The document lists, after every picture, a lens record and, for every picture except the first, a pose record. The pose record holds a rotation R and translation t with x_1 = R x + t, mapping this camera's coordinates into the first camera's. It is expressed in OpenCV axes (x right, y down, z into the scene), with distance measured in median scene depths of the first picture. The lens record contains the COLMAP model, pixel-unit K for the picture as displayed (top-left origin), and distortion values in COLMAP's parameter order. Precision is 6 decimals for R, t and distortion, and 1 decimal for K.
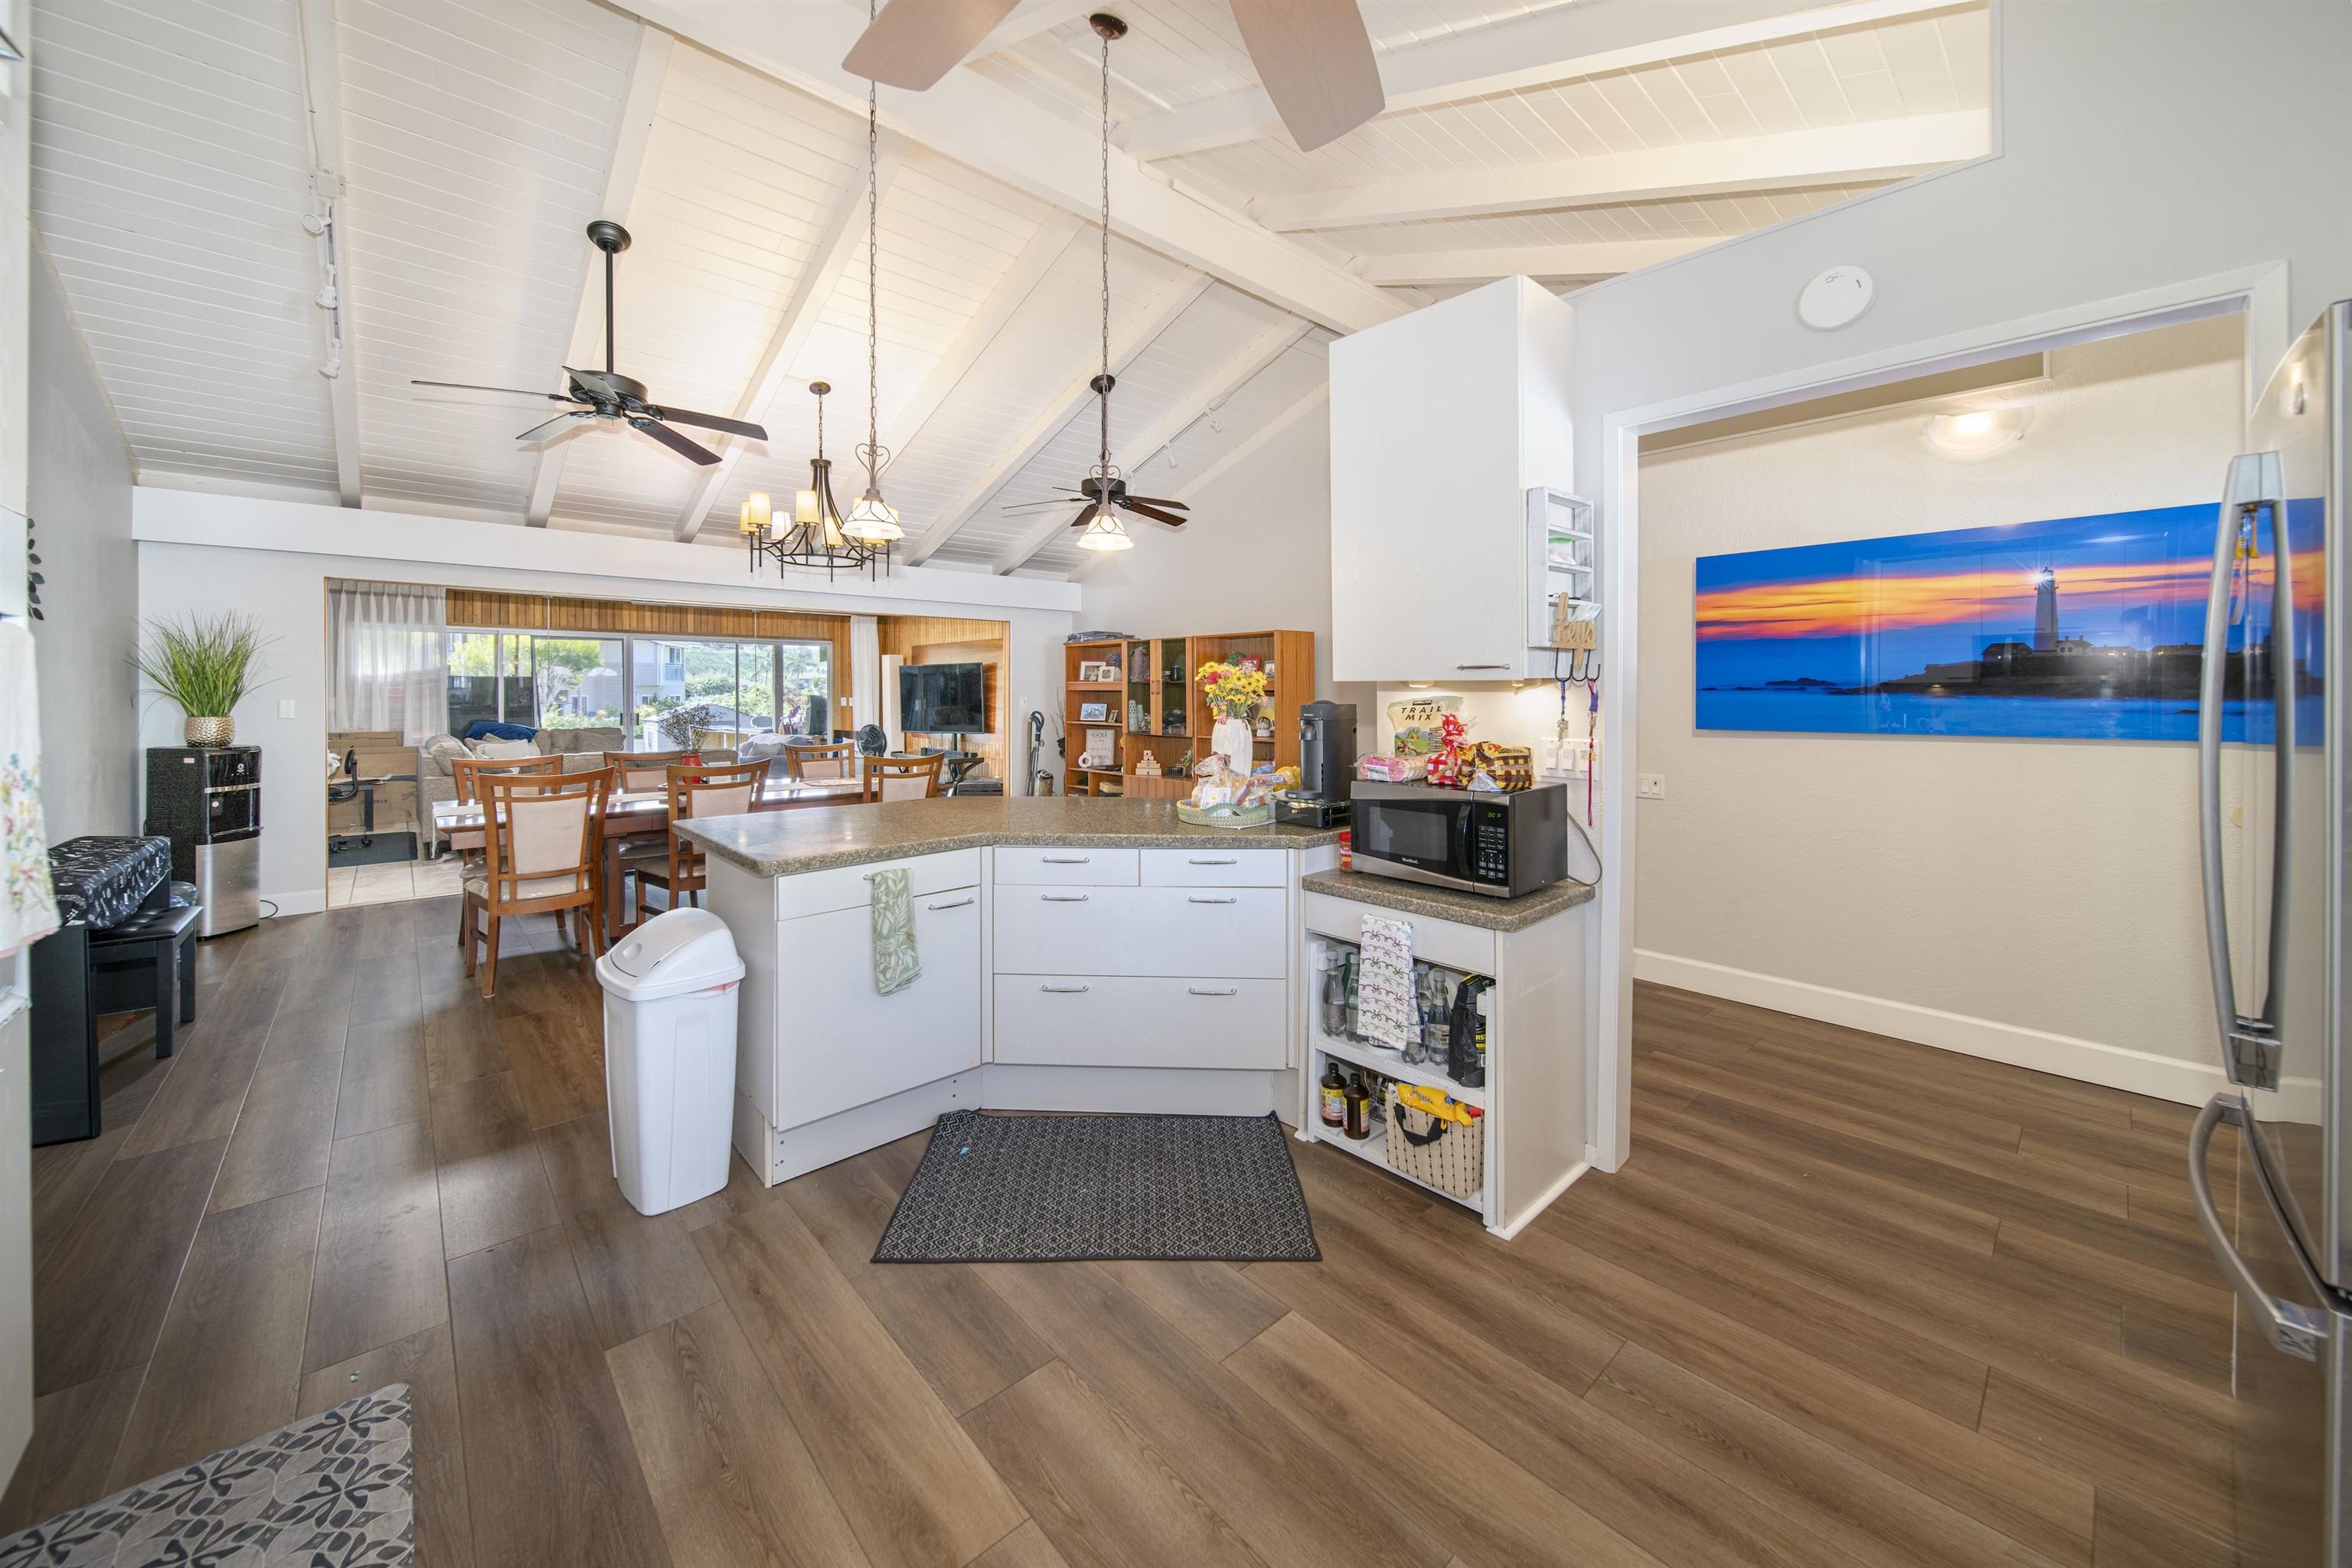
lens RADIAL K [[890.3, 0, 1176.9], [0, 890.3, 691.4], [0, 0, 1]] dist [-0.003713, -0.000336]
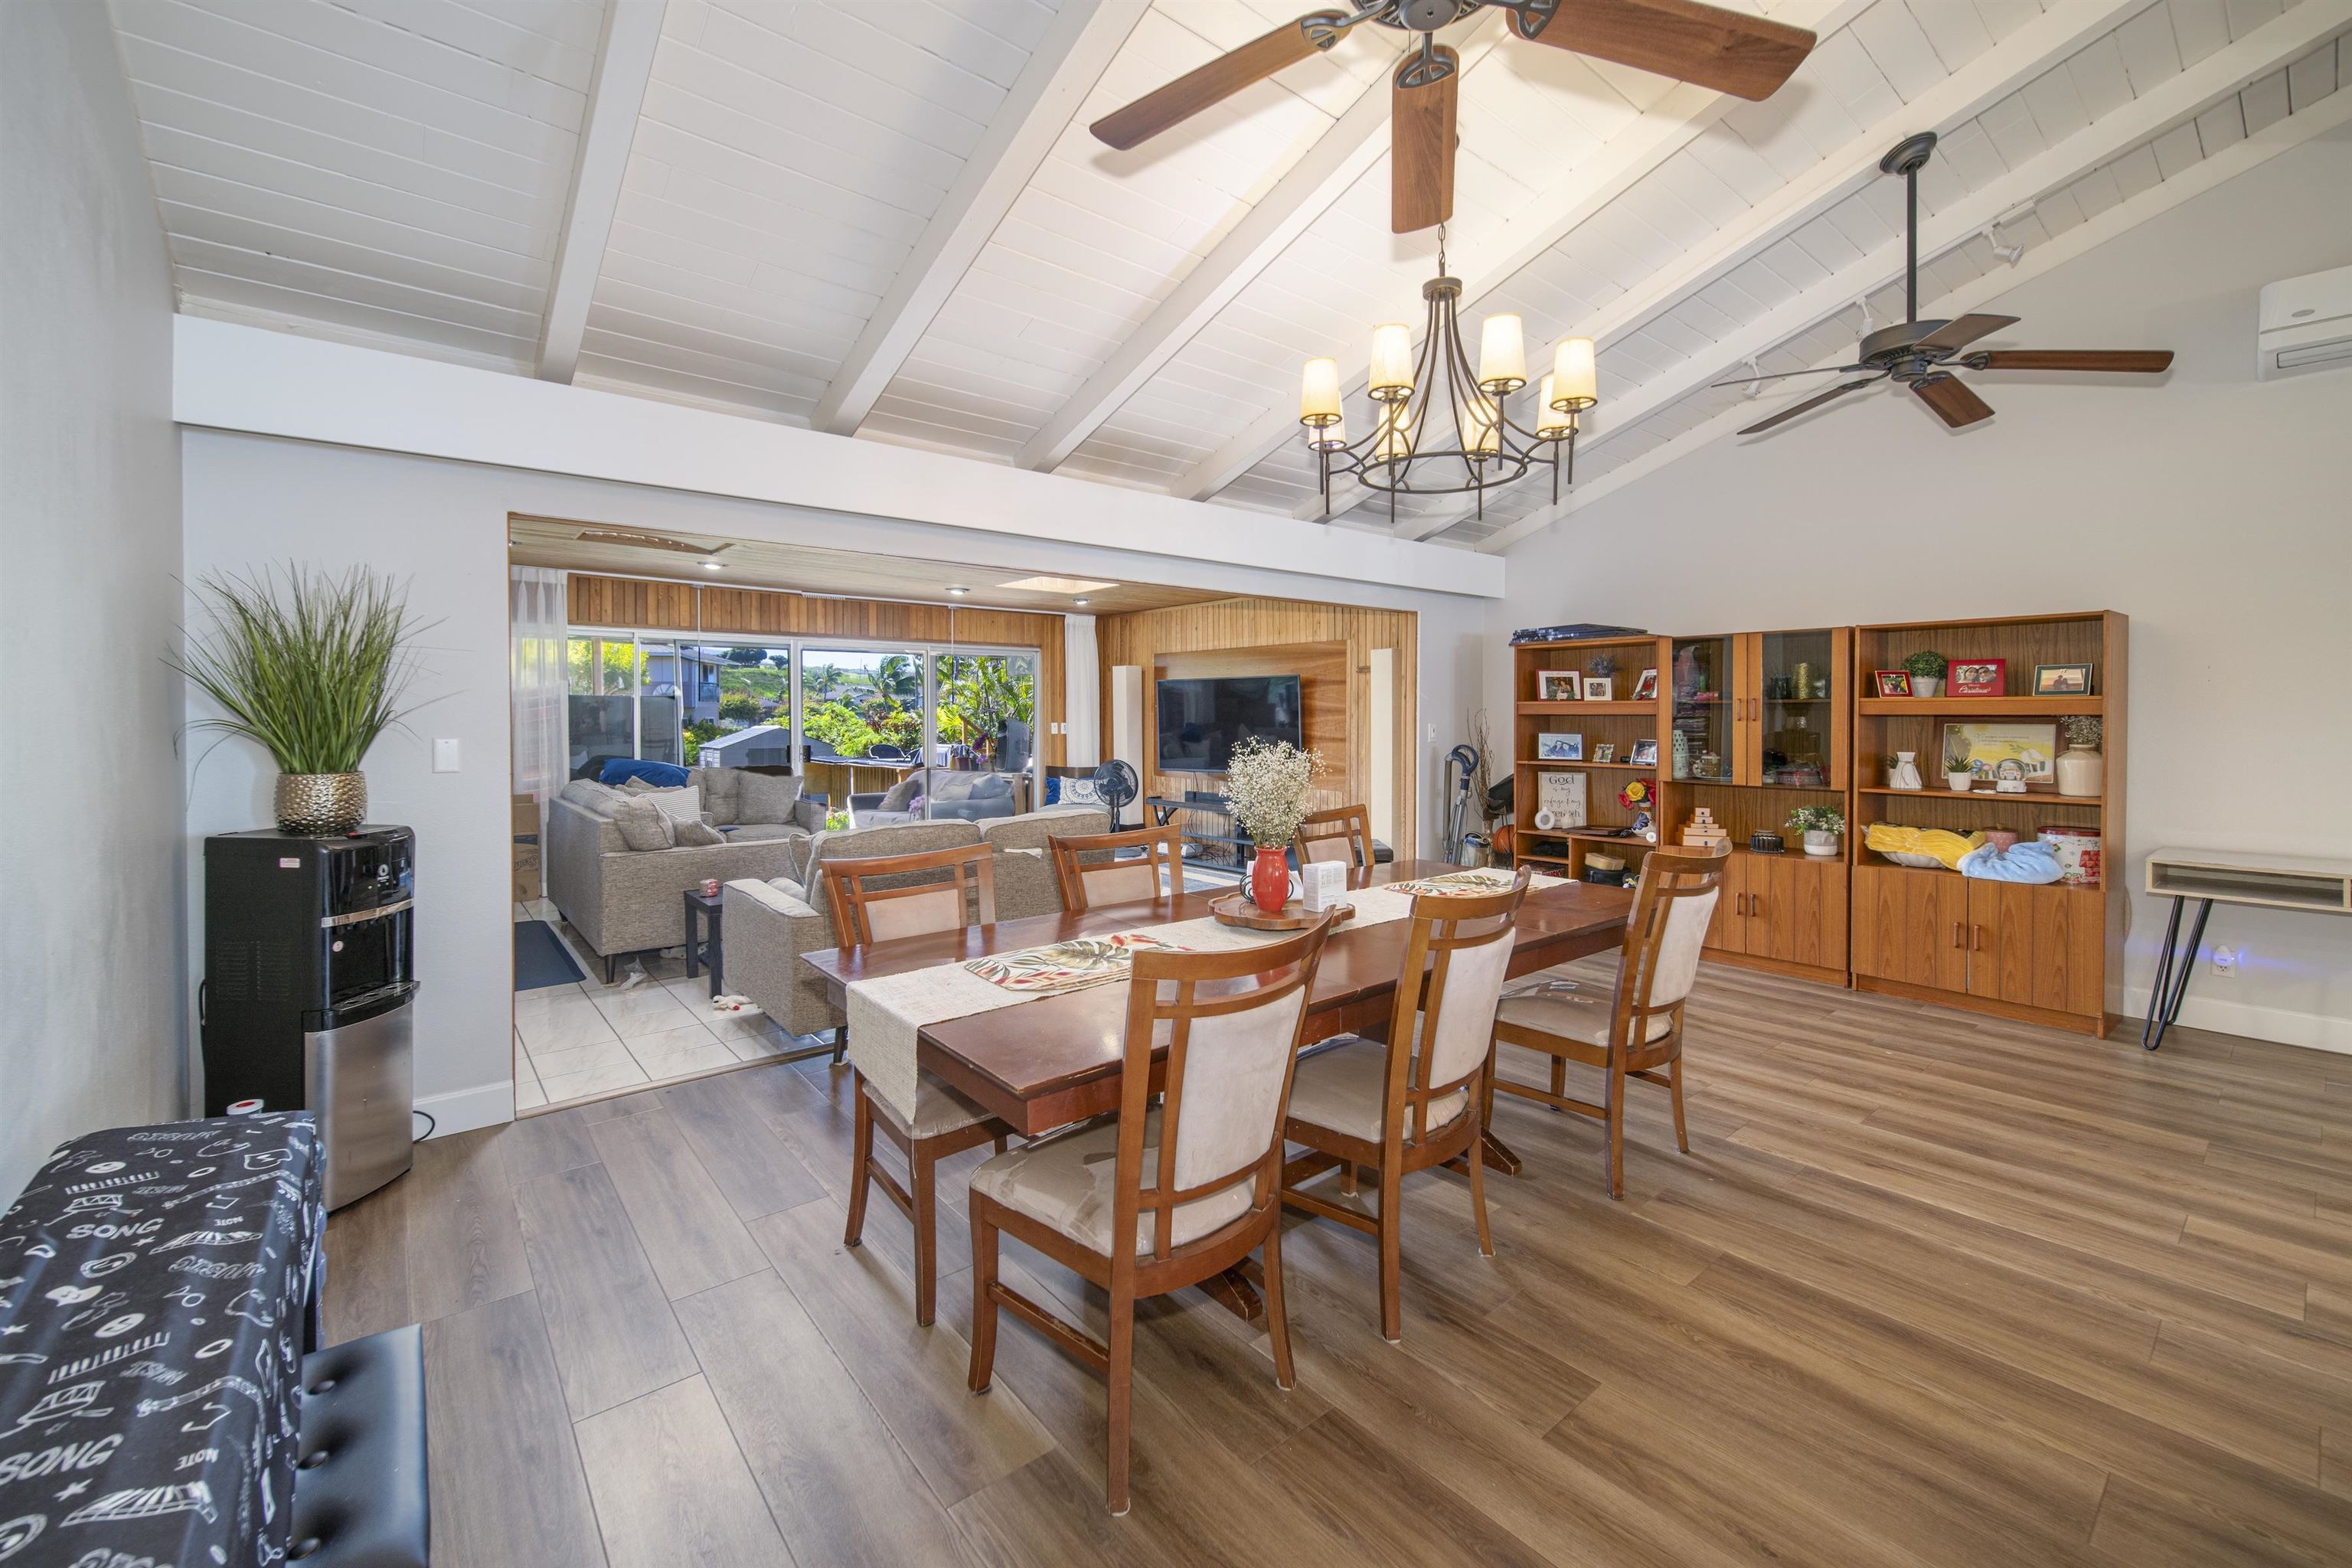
lens RADIAL K [[885.0, 0, 1116.9], [0, 885.0, 716.0], [0, 0, 1]] dist [-0.011111, -0.000474]
pose [[0.999826, -0.002154, -0.018548, -0.584696], [0.002236, 0.999988, 0.004375, -0.004922], [0.018538, -0.004416, 0.999818, 0.471974]]
